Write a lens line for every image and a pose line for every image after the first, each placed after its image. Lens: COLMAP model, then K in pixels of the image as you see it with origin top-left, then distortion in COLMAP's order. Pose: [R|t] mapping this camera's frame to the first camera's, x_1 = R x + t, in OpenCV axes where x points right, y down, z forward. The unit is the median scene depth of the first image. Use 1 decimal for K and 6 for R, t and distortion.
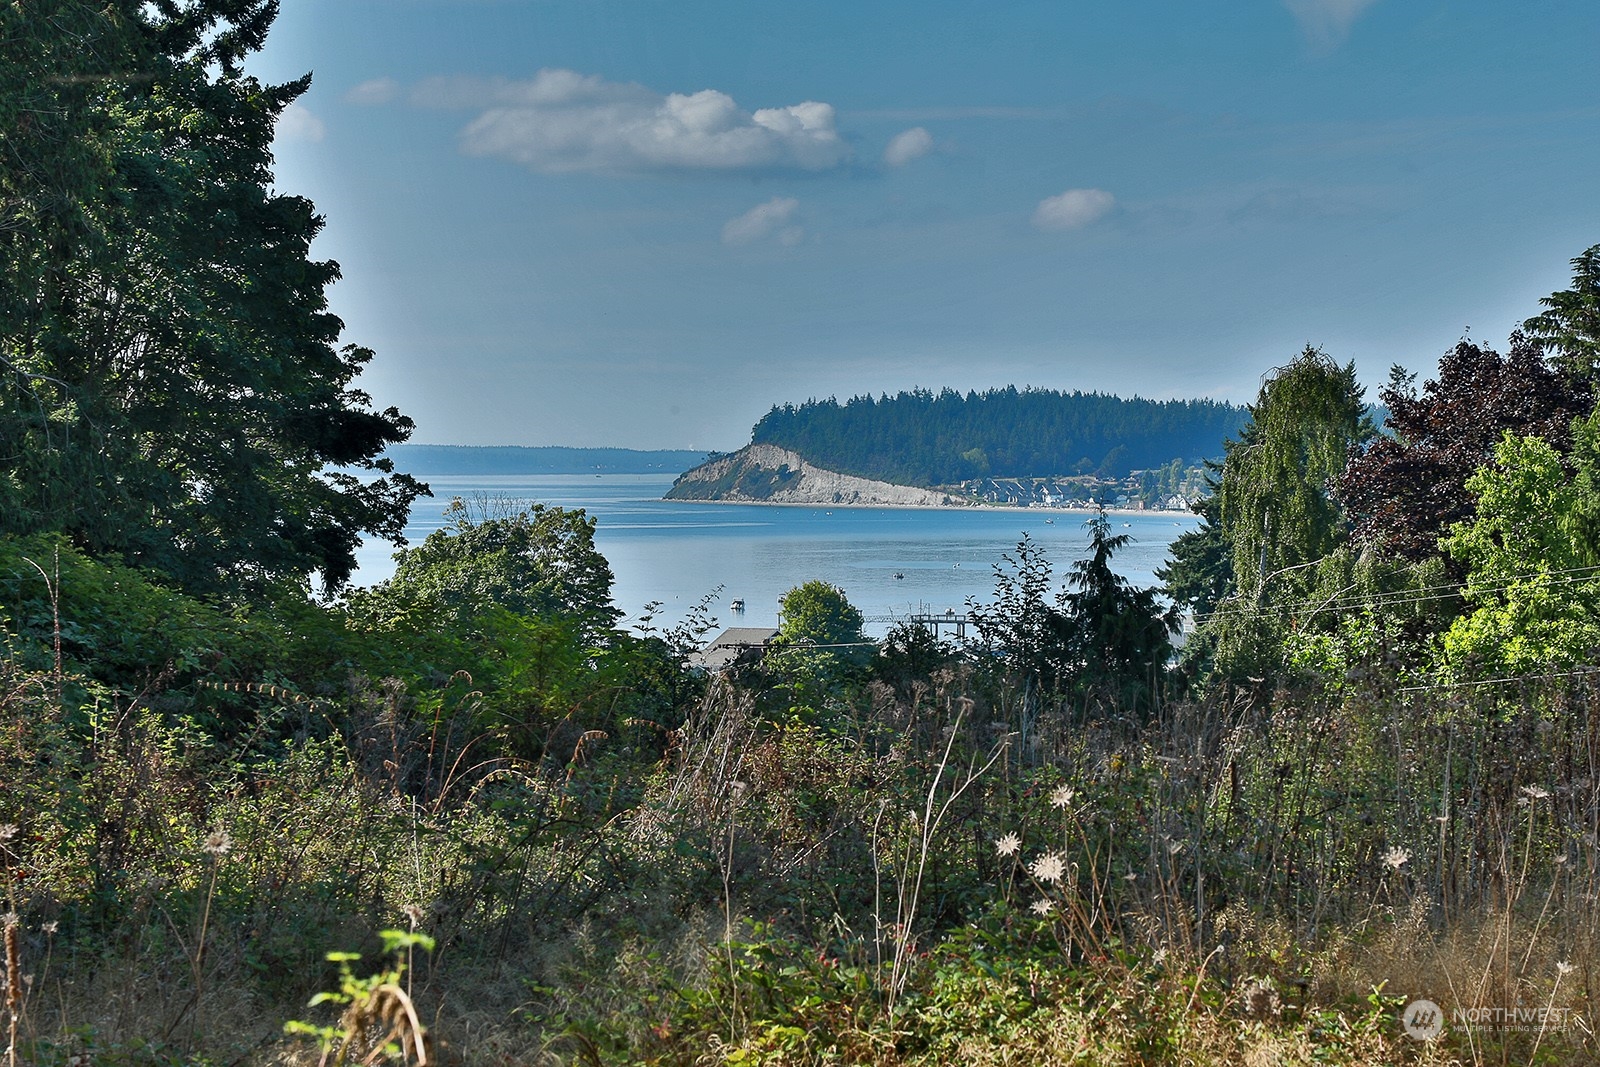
lens RADIAL K [[4955.5, 0, 795.9], [0, 4955.5, 530.8], [0, 0, 1]] dist [0.713027, 0.000000]
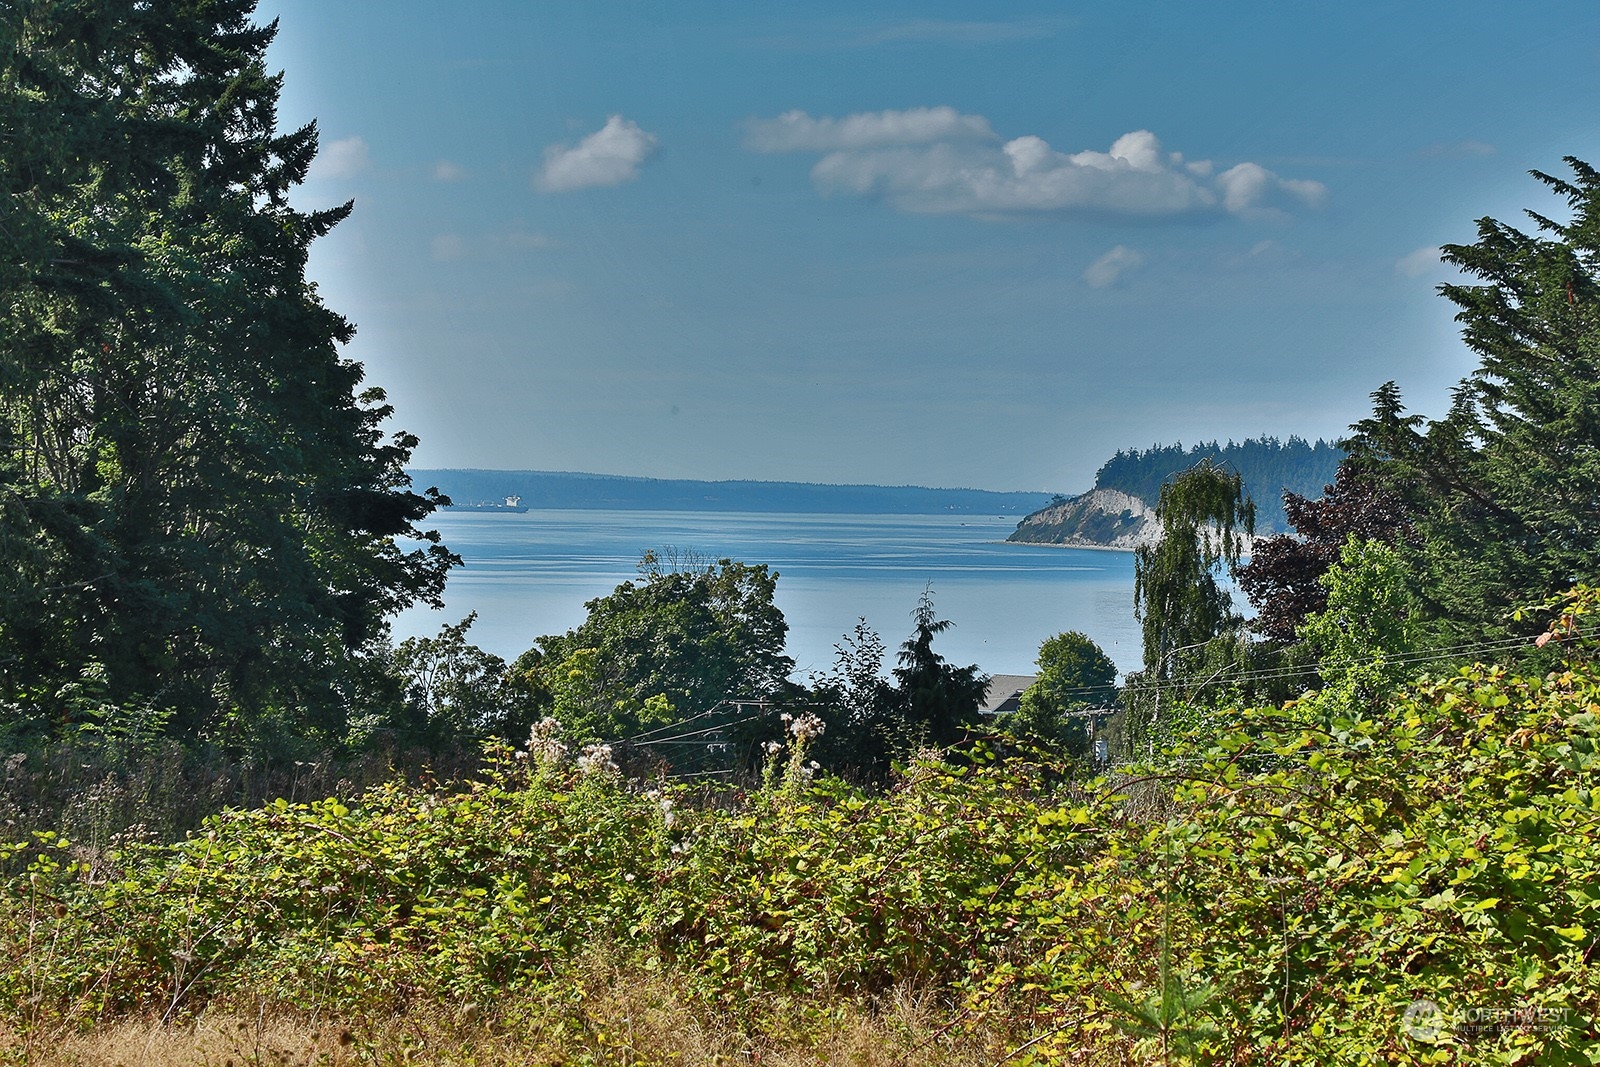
lens RADIAL K [[4955.5, 0, 800.6], [0, 4955.5, 538.2], [0, 0, 1]] dist [0.713027, 0.000000]
pose [[0.997244, 0.021918, -0.070886, 0.084669], [-0.022386, 0.999733, -0.005813, -0.008314], [0.070739, 0.007384, 0.997468, -0.136550]]
